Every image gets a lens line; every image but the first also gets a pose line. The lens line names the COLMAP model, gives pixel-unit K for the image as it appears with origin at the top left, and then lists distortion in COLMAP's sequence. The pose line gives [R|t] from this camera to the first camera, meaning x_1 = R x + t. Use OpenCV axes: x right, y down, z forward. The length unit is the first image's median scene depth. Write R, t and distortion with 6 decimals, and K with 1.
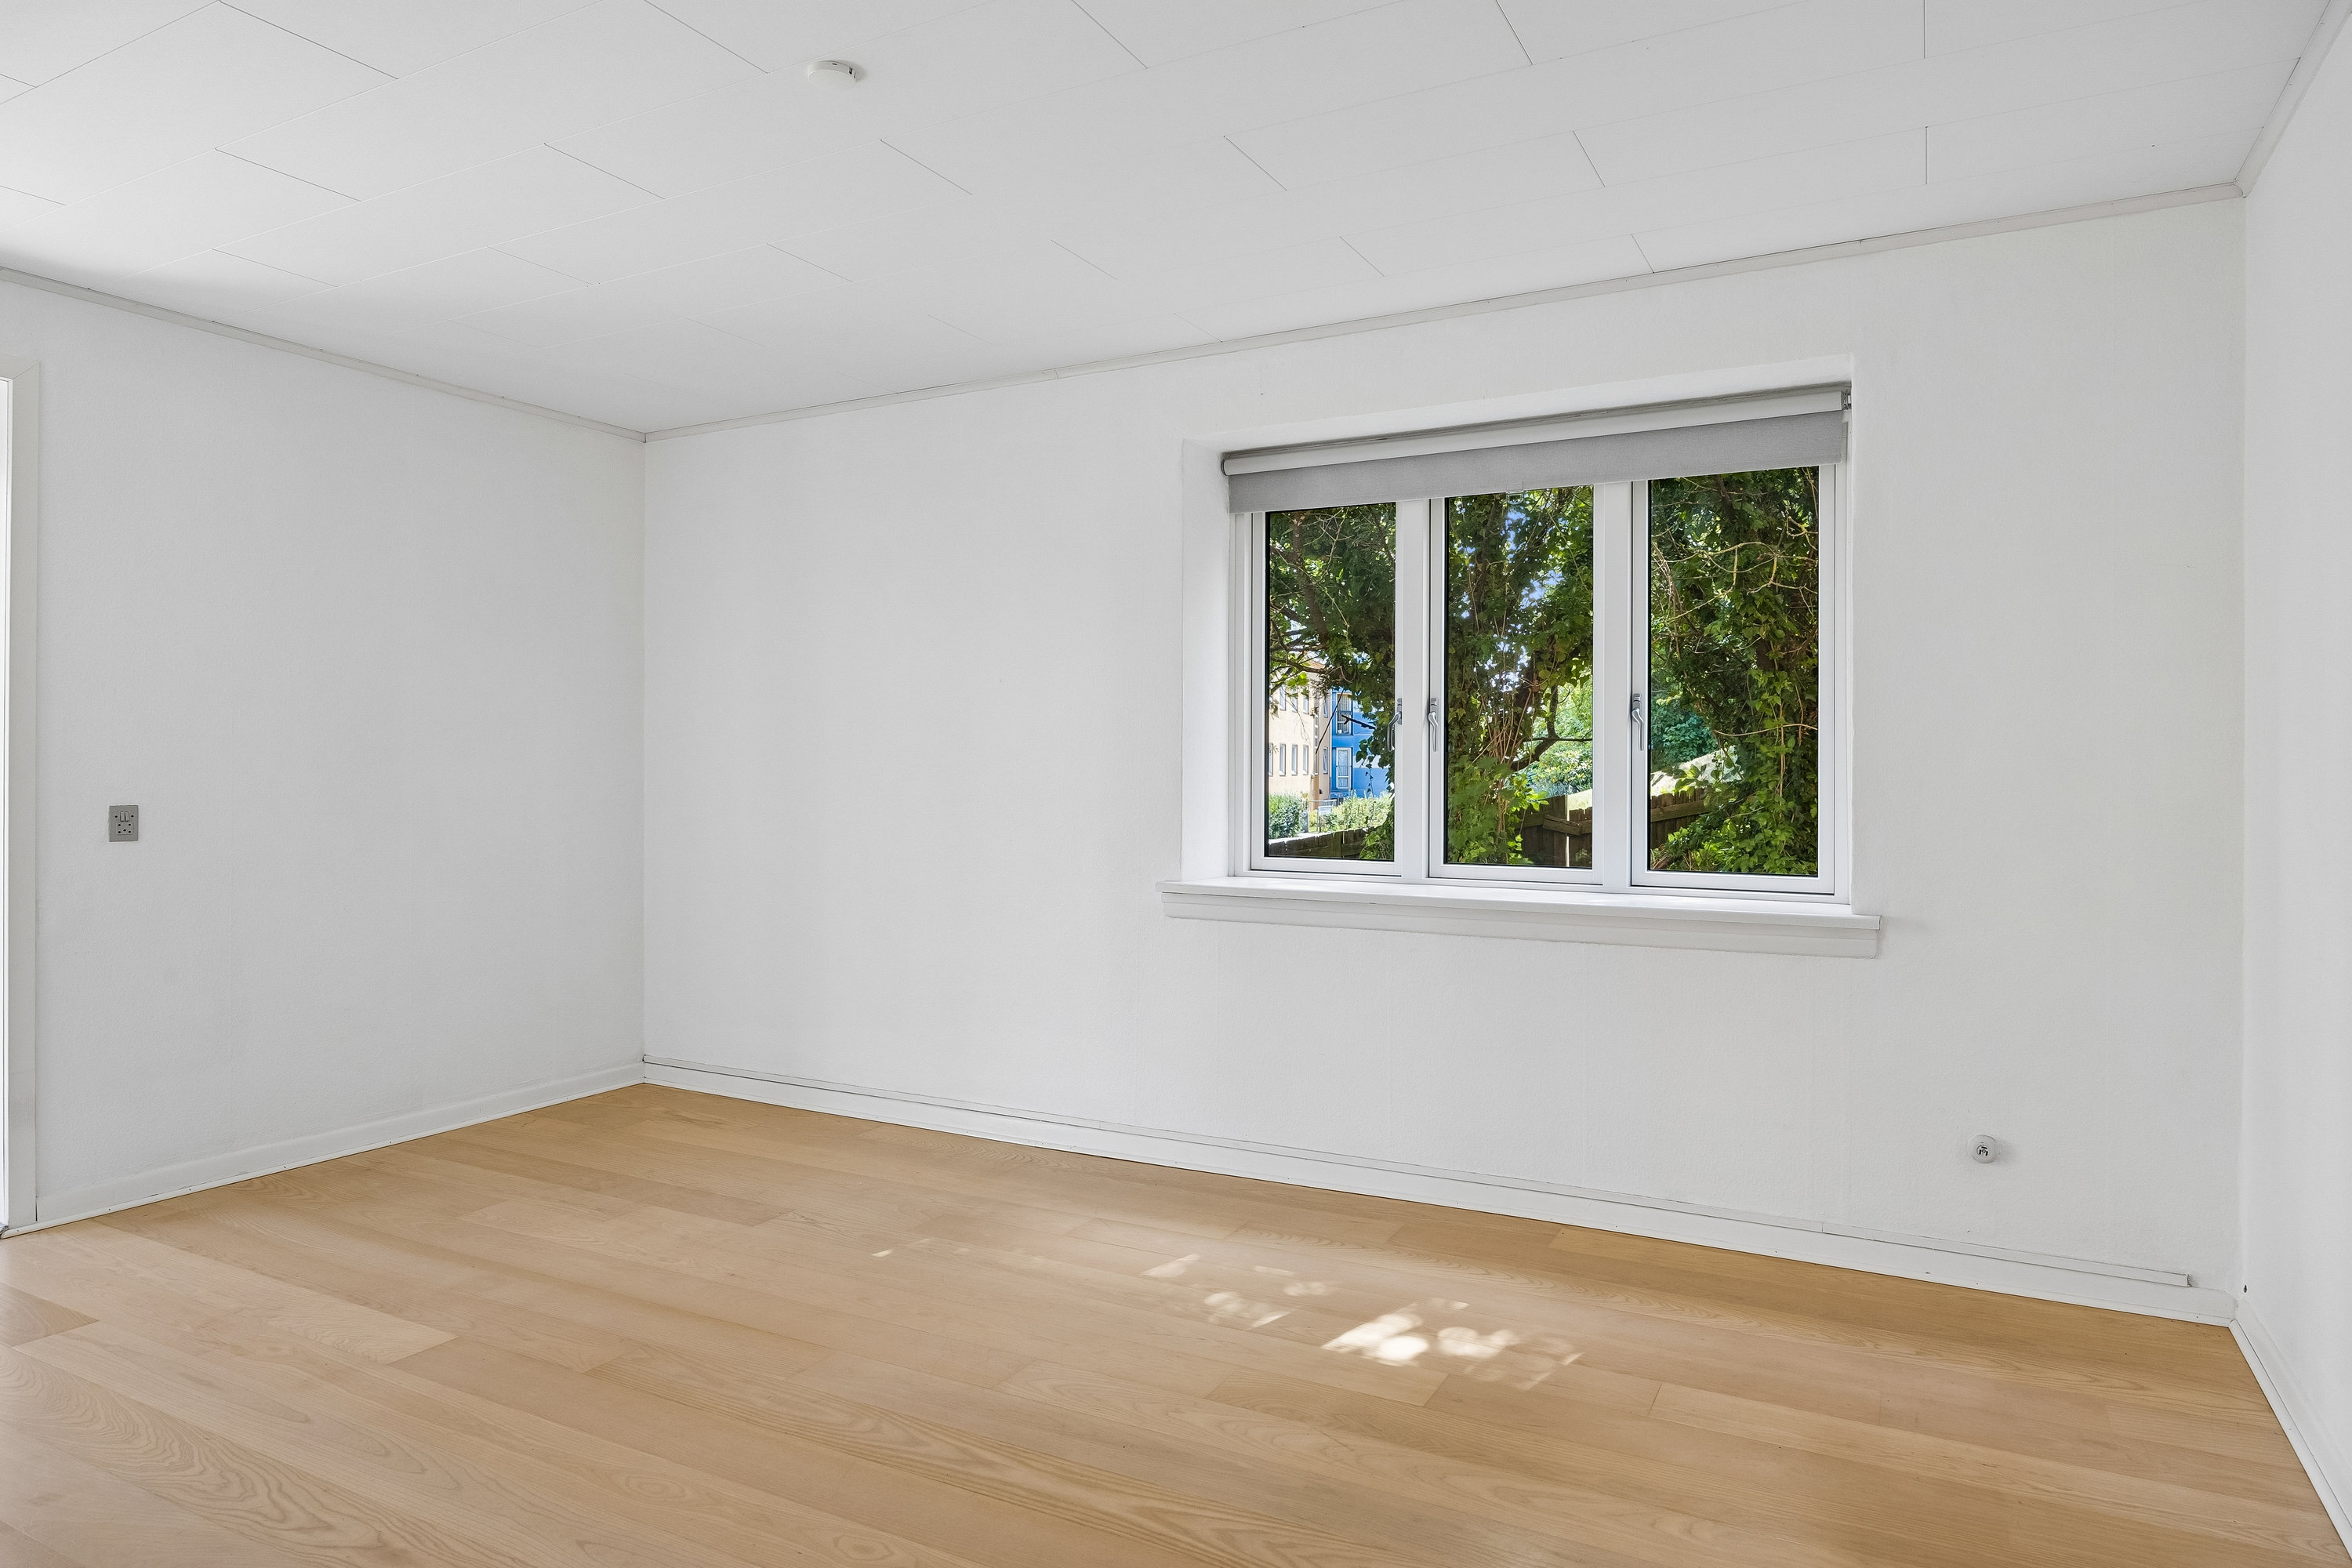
lens RADIAL K [[1428.7, 0, 1170.7], [0, 1428.7, 775.6], [0, 0, 1]] dist [-0.010651, 0.000066]
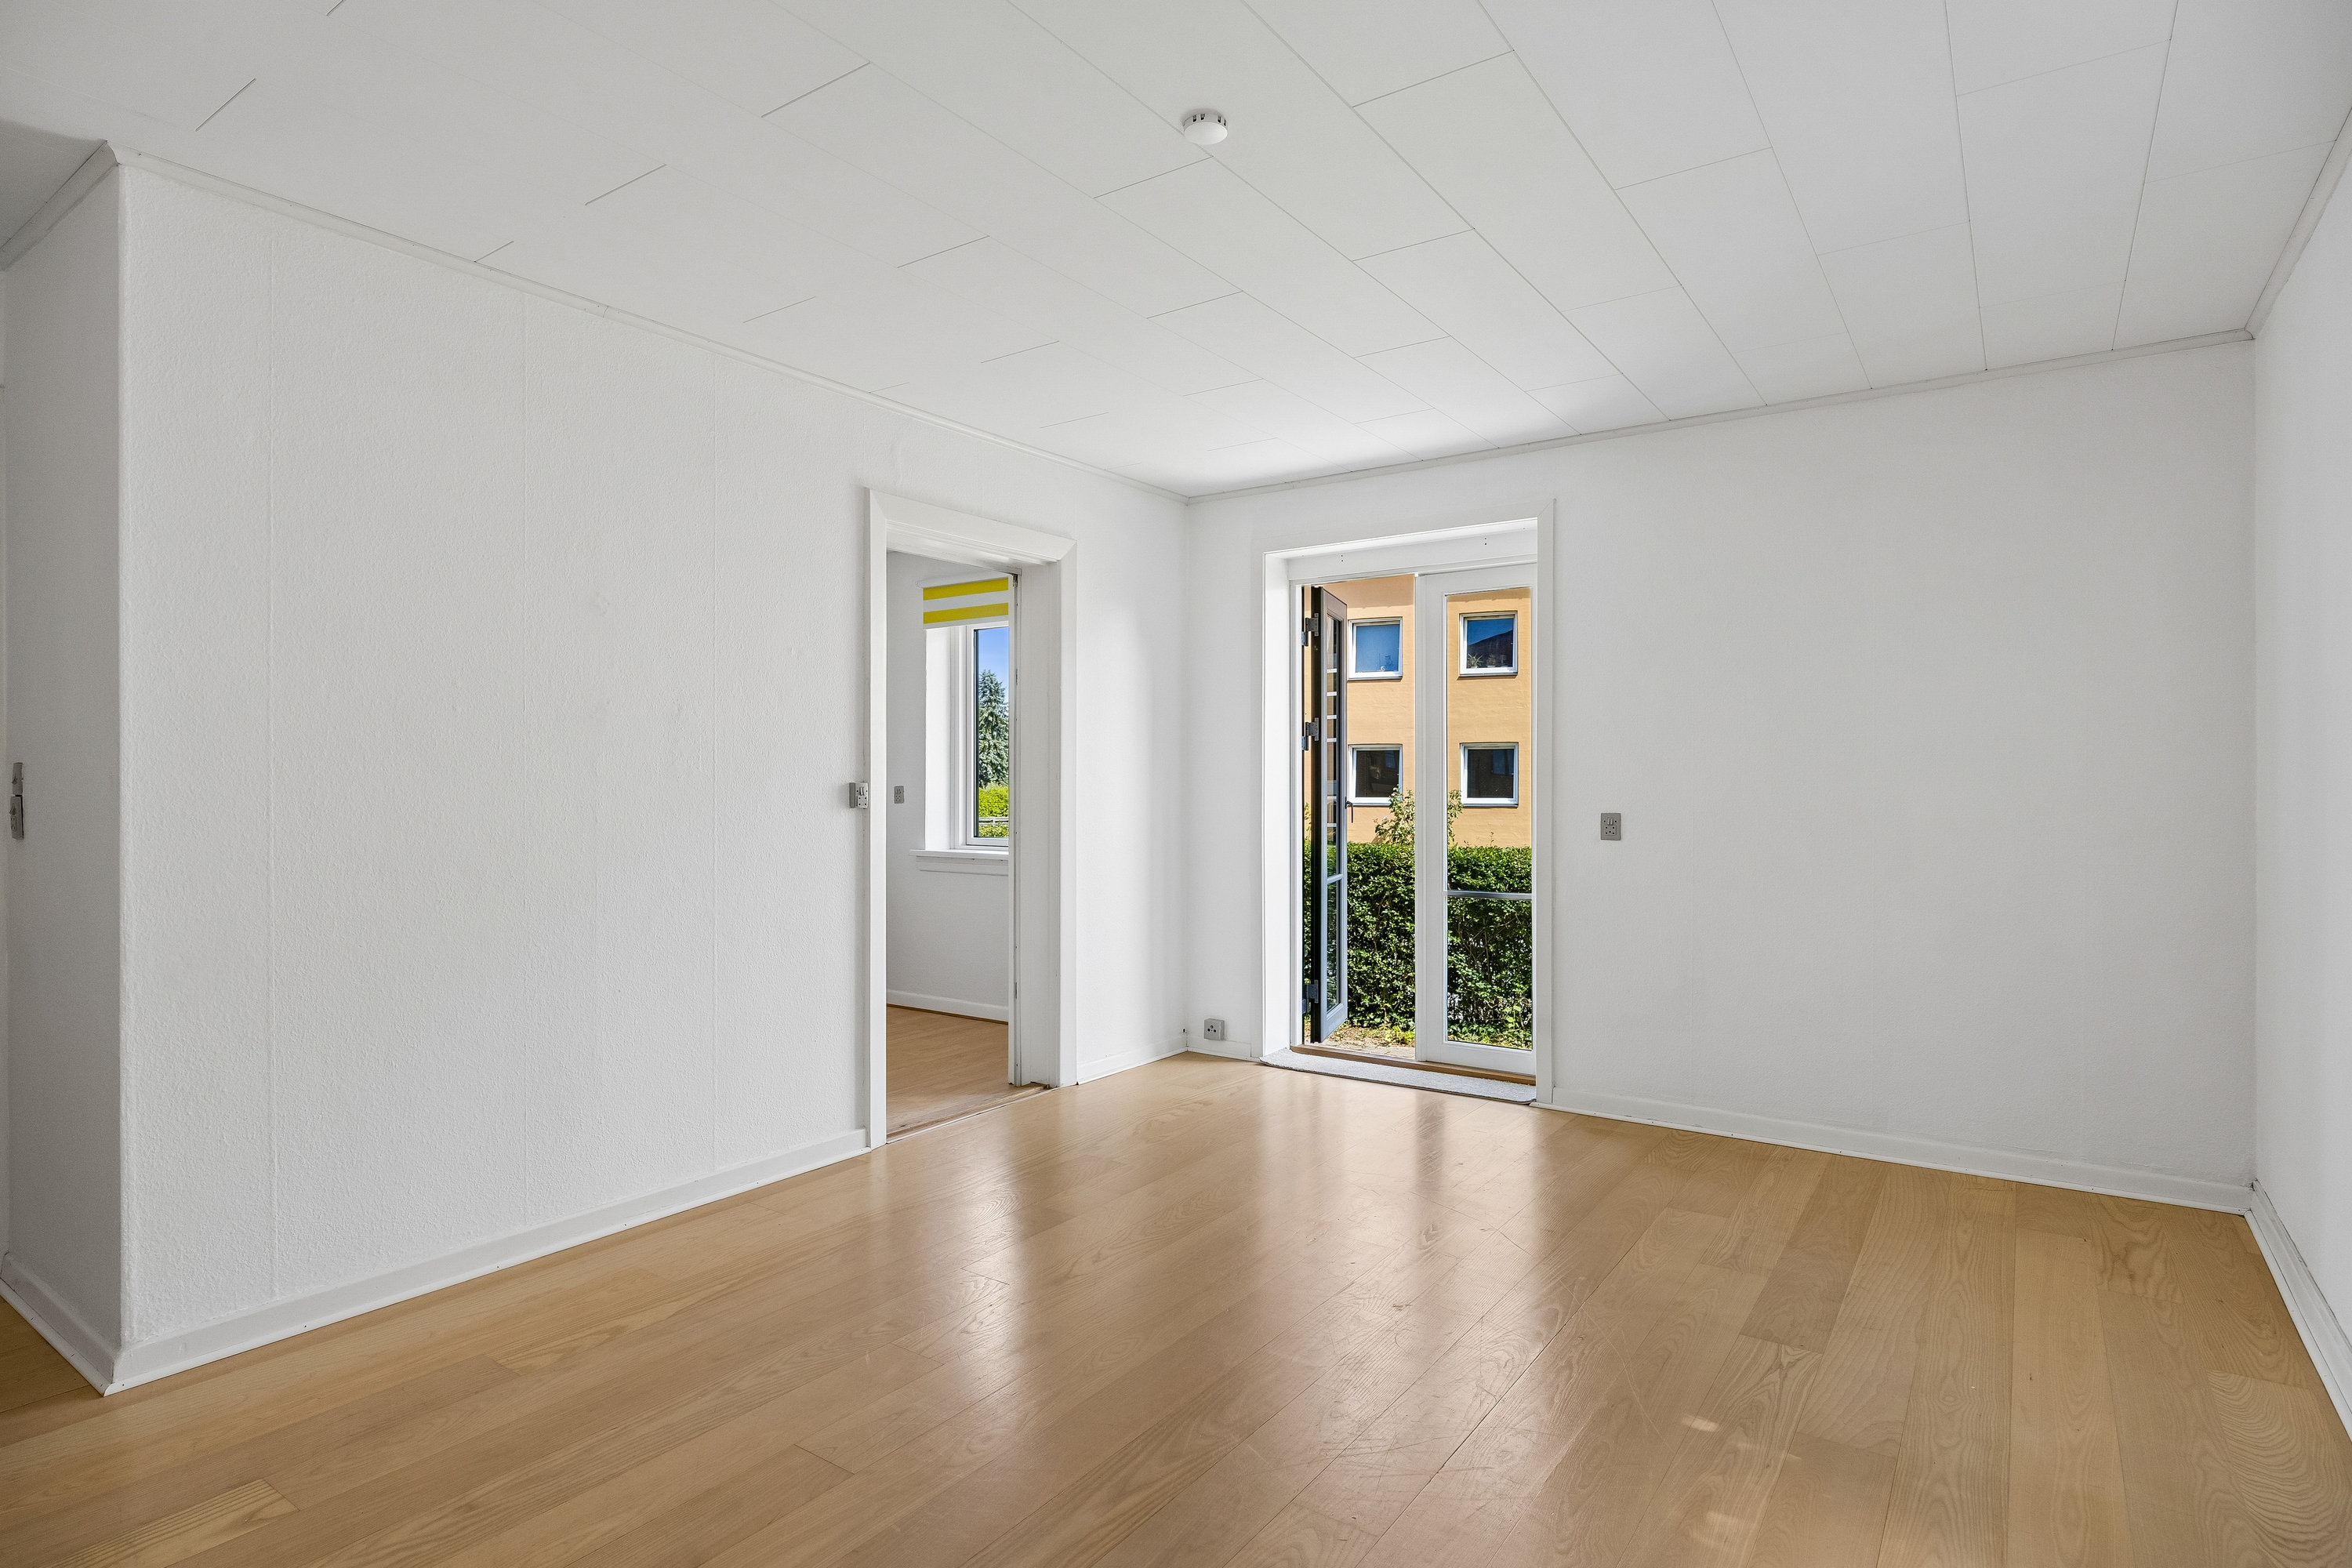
lens RADIAL K [[1216.6, 0, 1146.3], [0, 1216.6, 777.2], [0, 0, 1]] dist [-0.005873, -0.000631]
pose [[-0.138523, -0.005808, -0.990342, 0.467125], [-0.004696, 0.999975, -0.005208, -0.004942], [0.990348, 0.003930, -0.138547, 0.762021]]
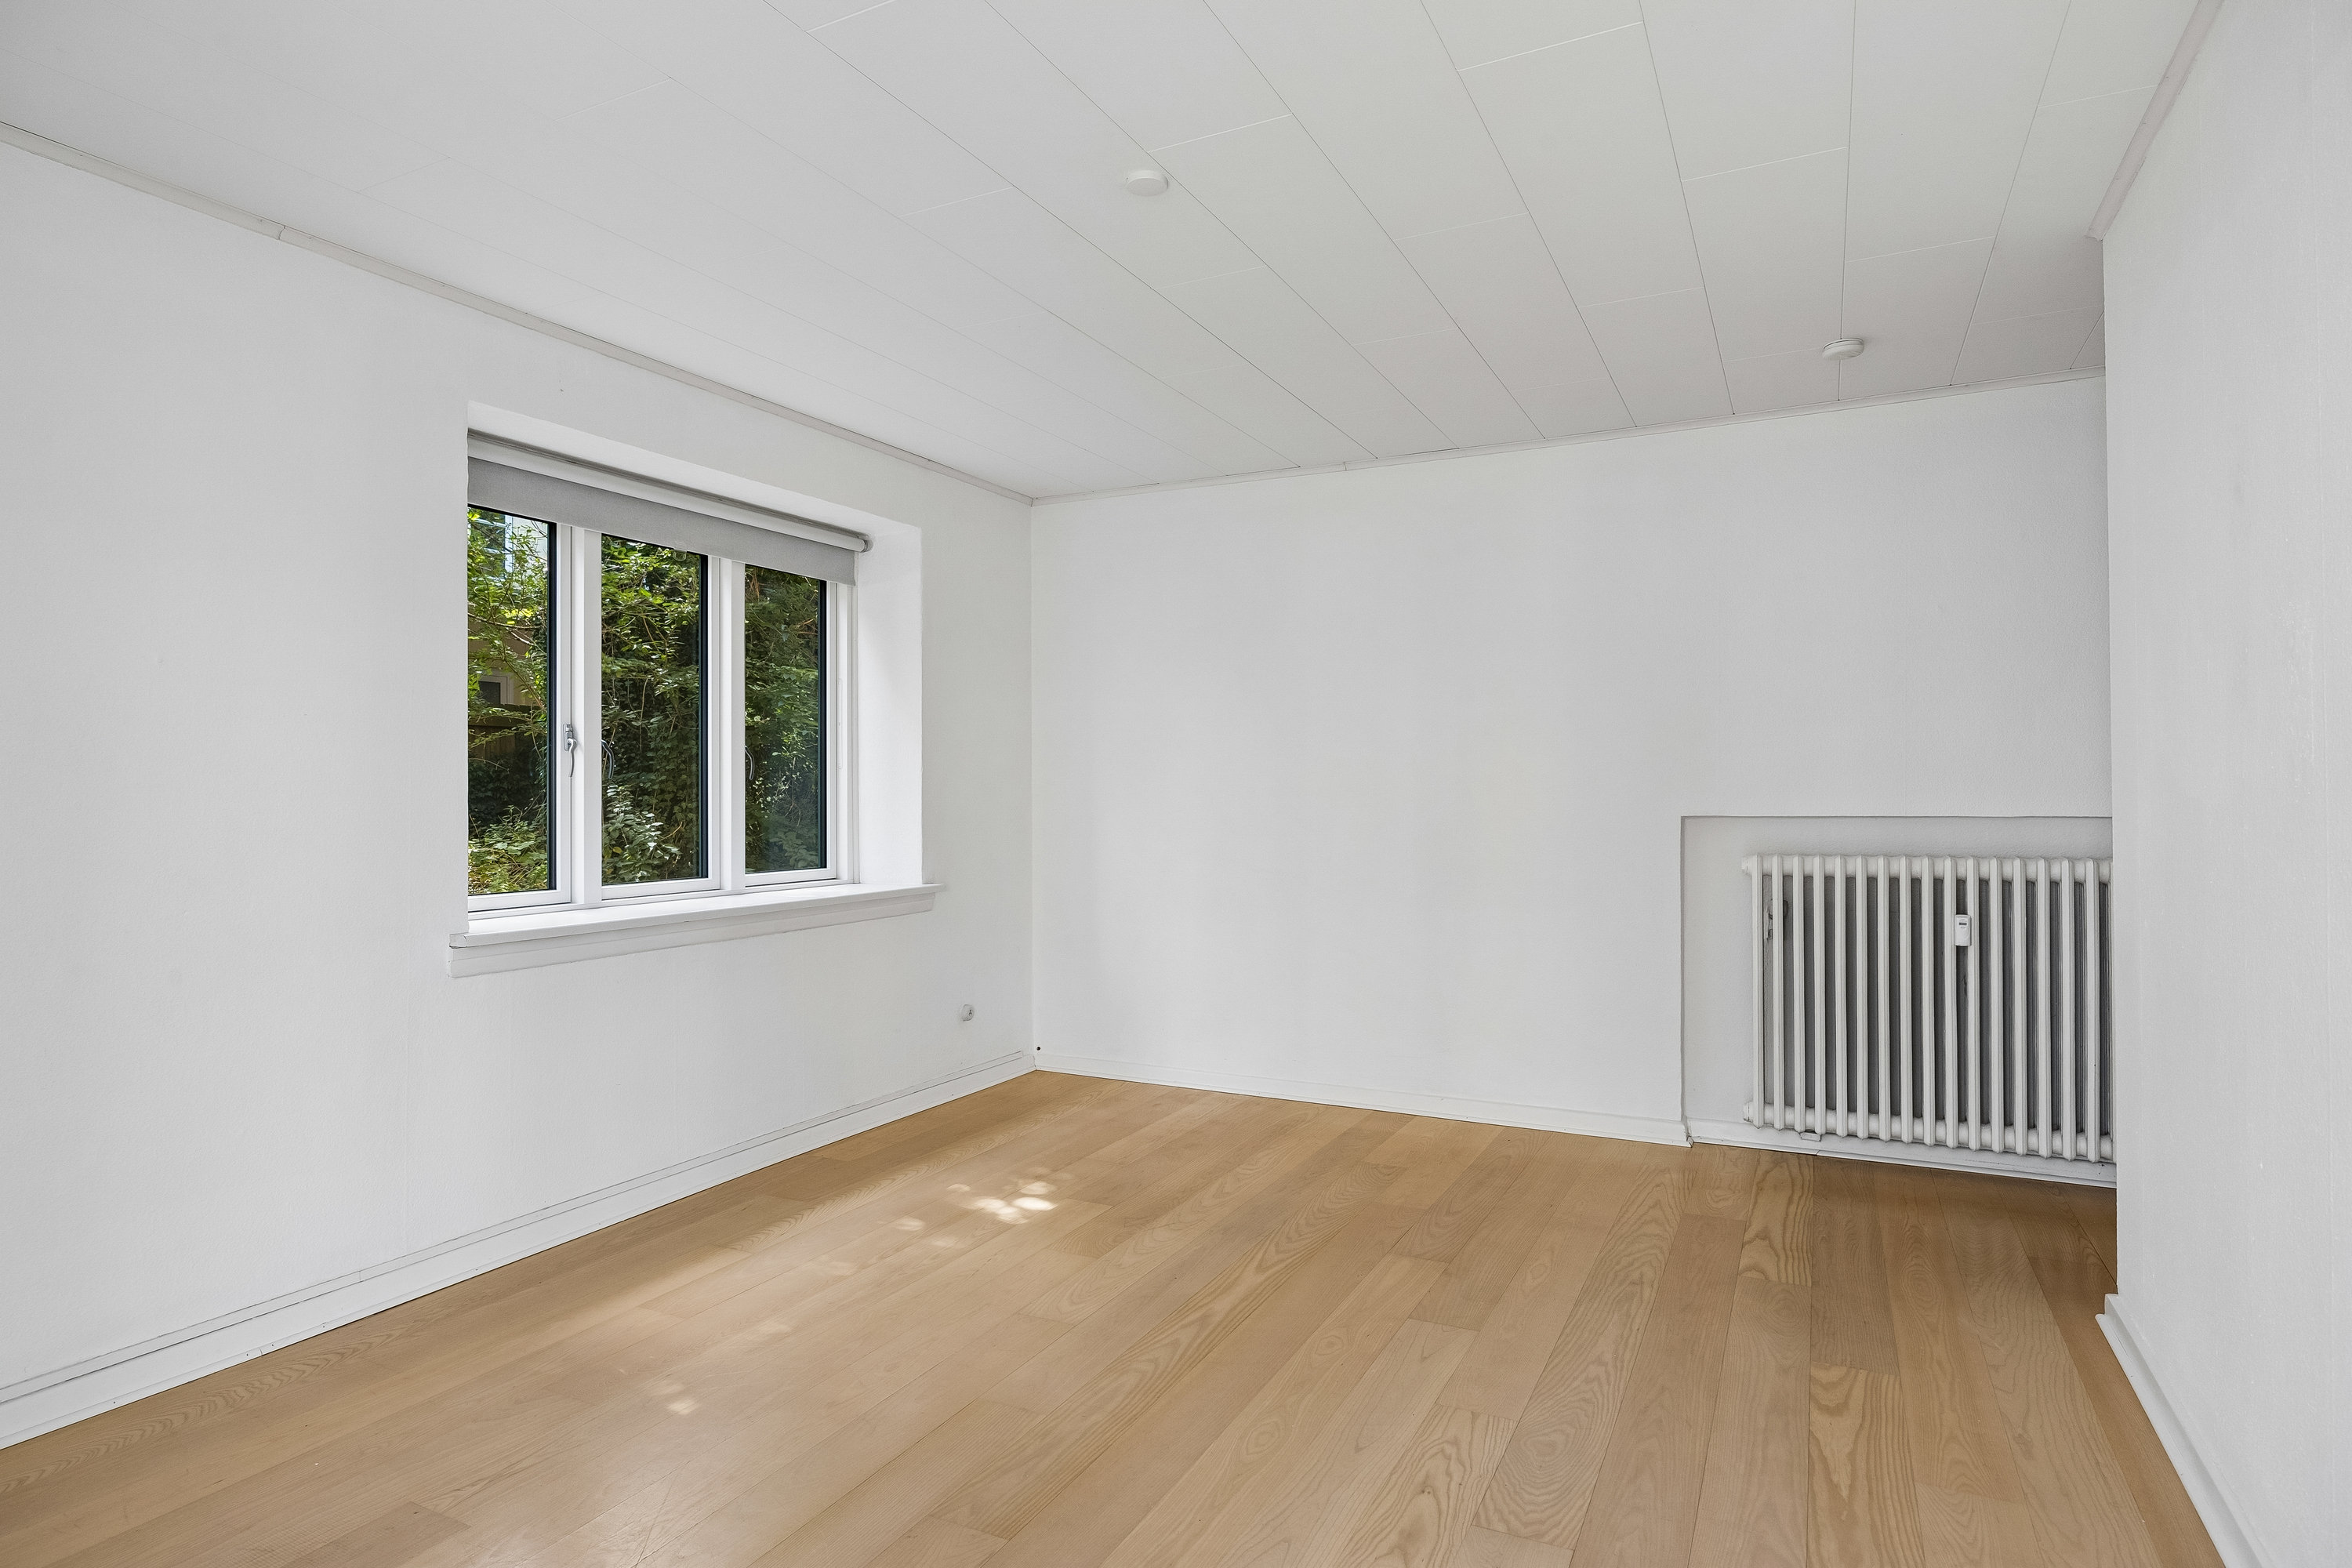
lens RADIAL K [[1276.3, 0, 1211.0], [0, 1276.3, 791.4], [0, 0, 1]] dist [-0.005837, -0.000058]
pose [[-0.056627, -0.005578, 0.998380, -0.884919], [0.007945, 0.999950, 0.006038, -0.010708], [-0.998364, 0.008274, -0.056580, 0.710606]]
